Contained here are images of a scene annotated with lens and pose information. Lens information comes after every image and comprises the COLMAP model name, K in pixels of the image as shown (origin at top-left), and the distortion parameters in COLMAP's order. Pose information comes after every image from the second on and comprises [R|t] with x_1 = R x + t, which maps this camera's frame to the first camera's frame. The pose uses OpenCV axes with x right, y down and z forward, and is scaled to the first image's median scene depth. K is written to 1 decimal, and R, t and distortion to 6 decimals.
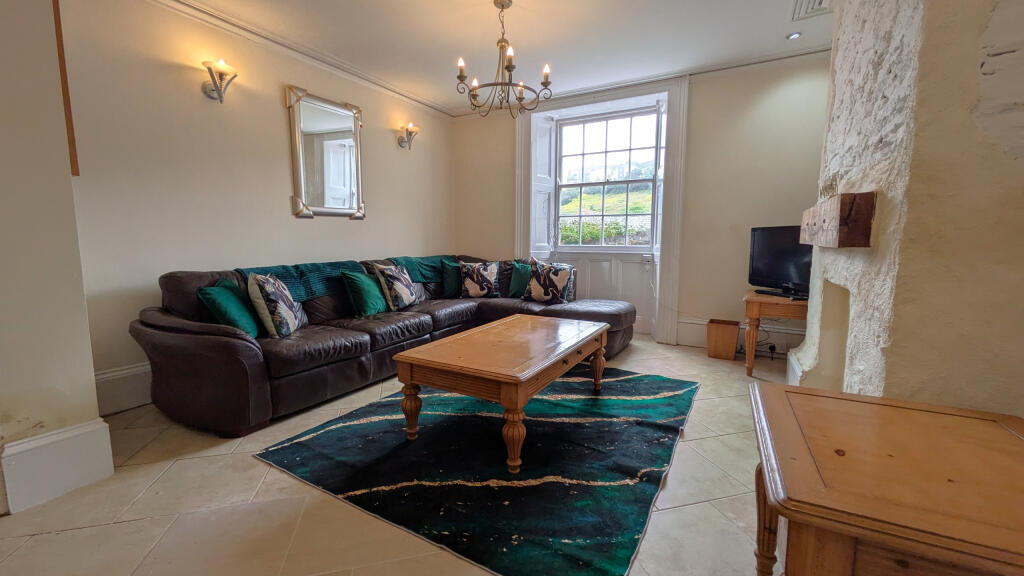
lens RADIAL K [[412.9, 0, 512.0], [0, 412.9, 288.0], [0, 0, 1]] dist [0.003433, 0.000084]
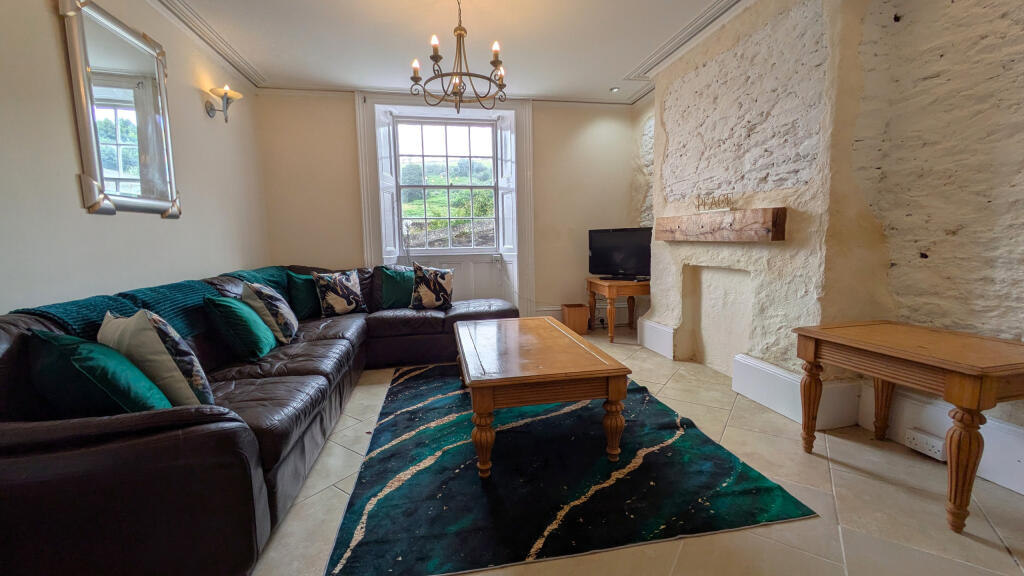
lens RADIAL K [[406.9, 0, 512.0], [0, 406.9, 288.0], [0, 0, 1]] dist [-0.001136, -0.000089]
pose [[0.761860, -0.091860, 0.641195, -0.429038], [0.096595, 0.994936, 0.027766, -0.023910], [-0.640499, 0.040782, 0.766875, 0.184949]]
